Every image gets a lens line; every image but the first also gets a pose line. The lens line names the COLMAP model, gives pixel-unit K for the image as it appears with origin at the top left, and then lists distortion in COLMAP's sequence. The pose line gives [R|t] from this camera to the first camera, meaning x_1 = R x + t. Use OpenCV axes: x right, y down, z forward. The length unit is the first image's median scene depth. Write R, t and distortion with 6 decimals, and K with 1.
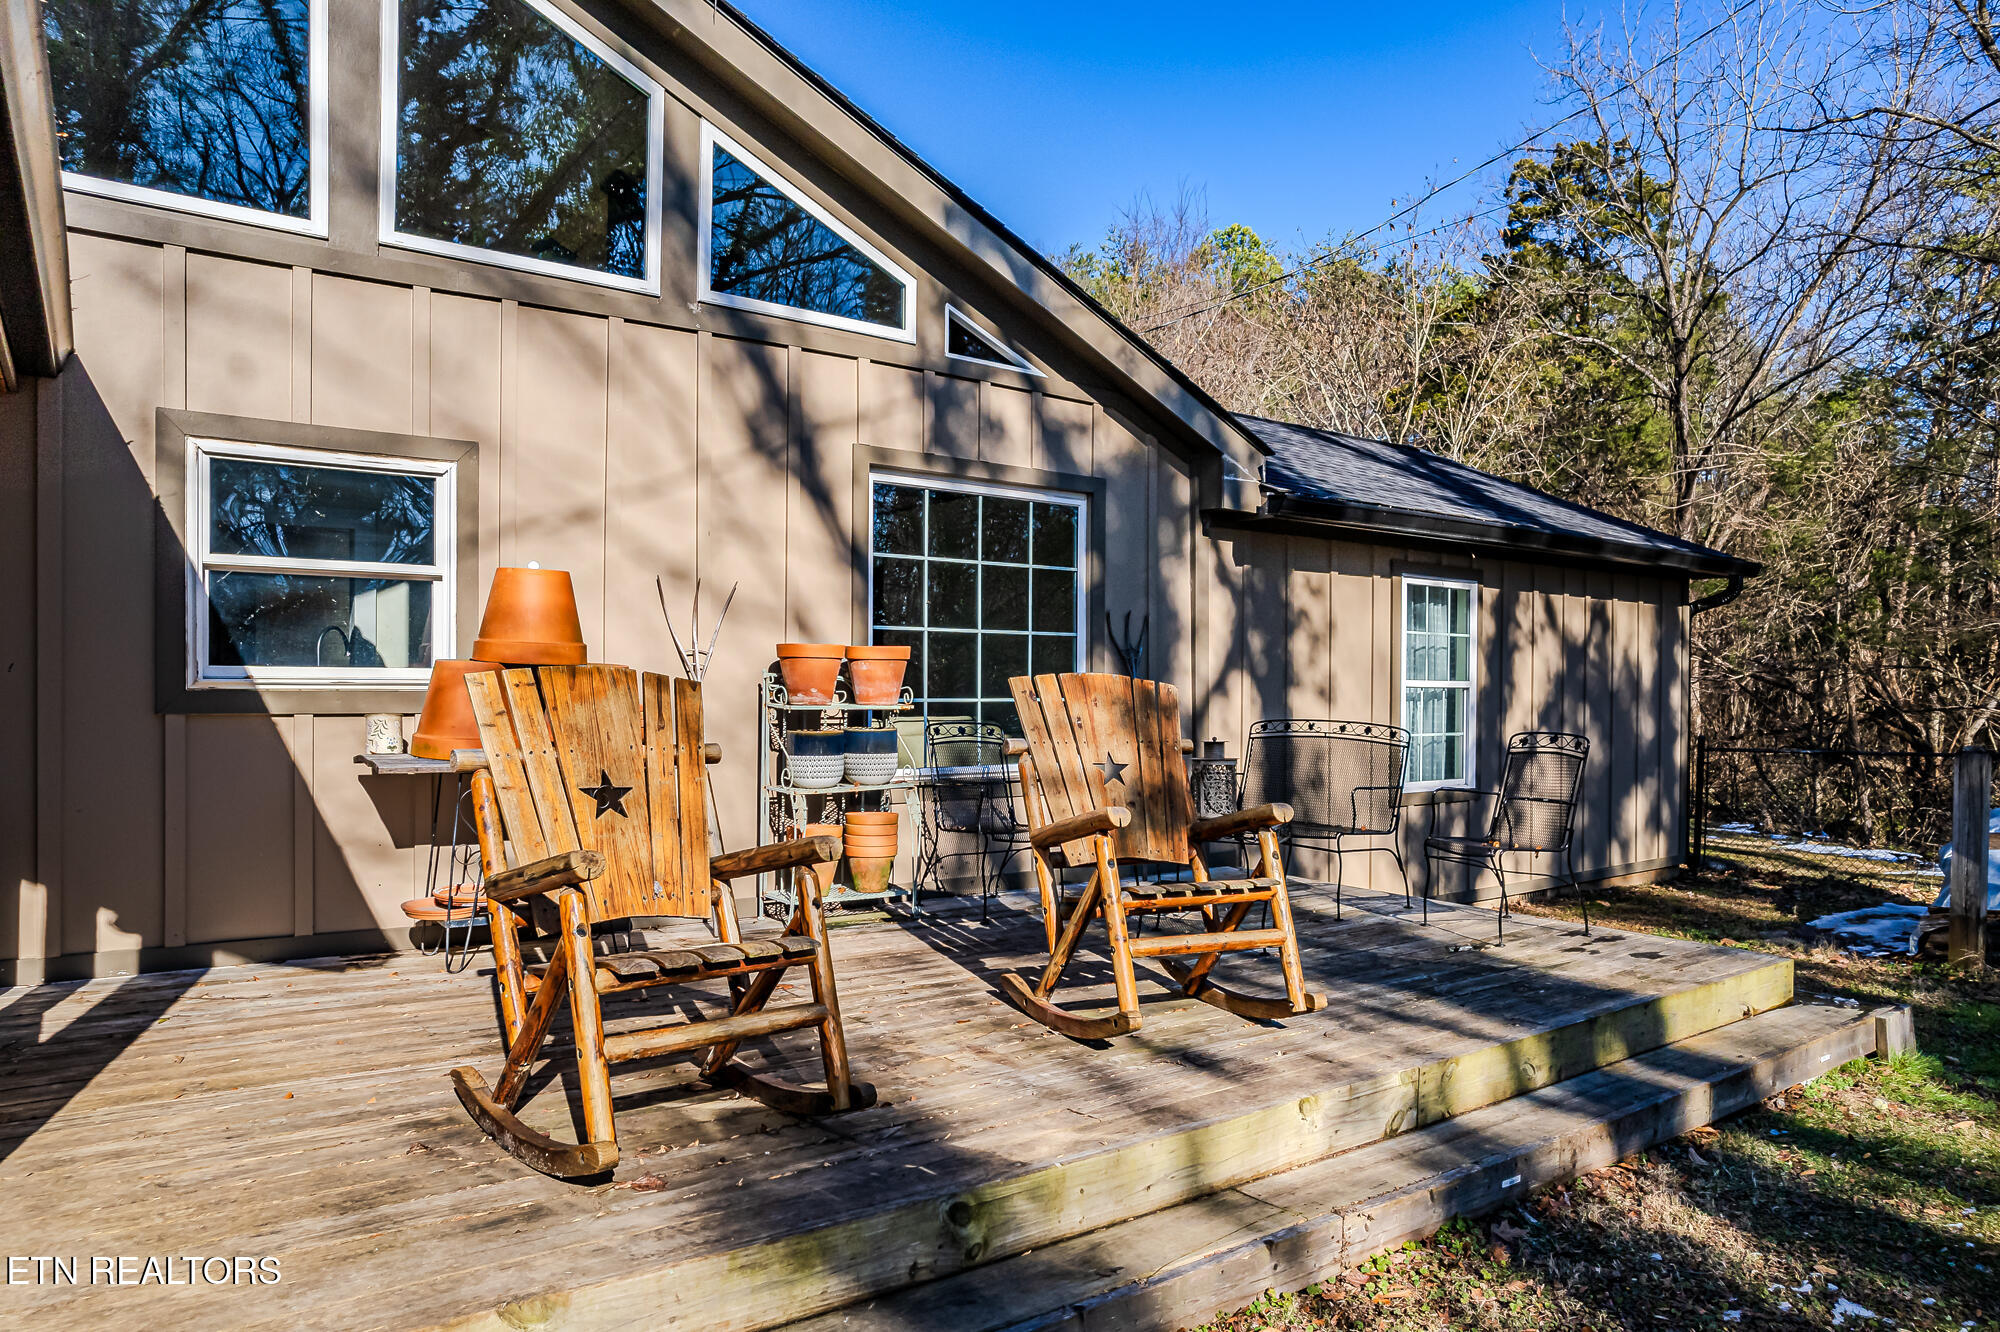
lens RADIAL K [[1325.1, 0, 1003.0], [0, 1325.1, 700.8], [0, 0, 1]] dist [-0.028632, 0.000621]
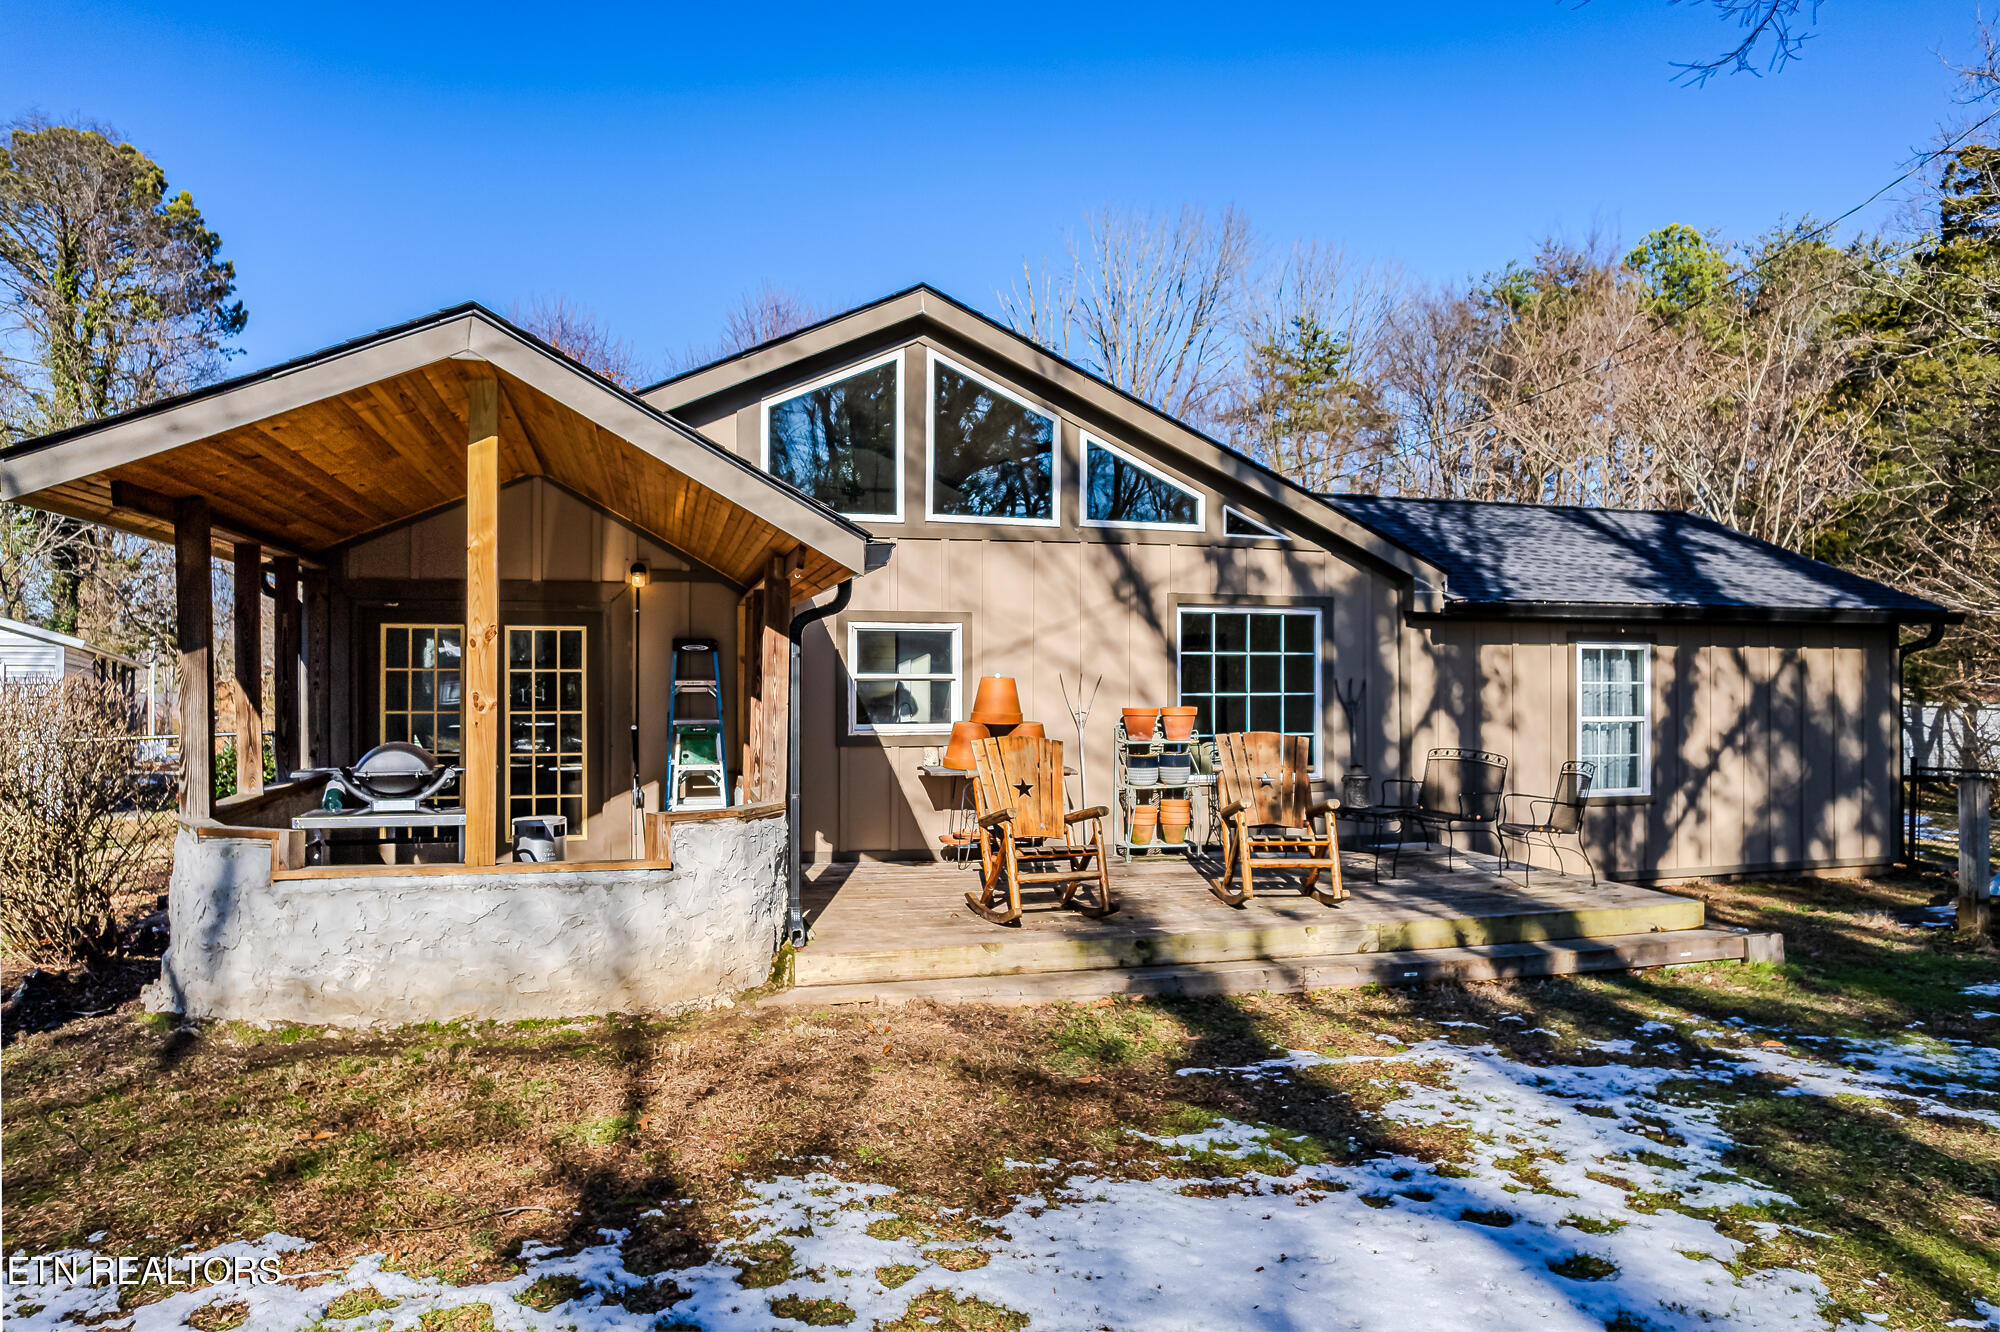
lens RADIAL K [[1285.5, 0, 1009.4], [0, 1285.5, 654.6], [0, 0, 1]] dist [-0.071687, 0.056422]
pose [[0.942368, -0.012407, -0.334347, 0.261088], [0.000794, 0.999392, -0.034848, -0.050407], [0.334576, 0.032575, 0.941806, -0.694063]]
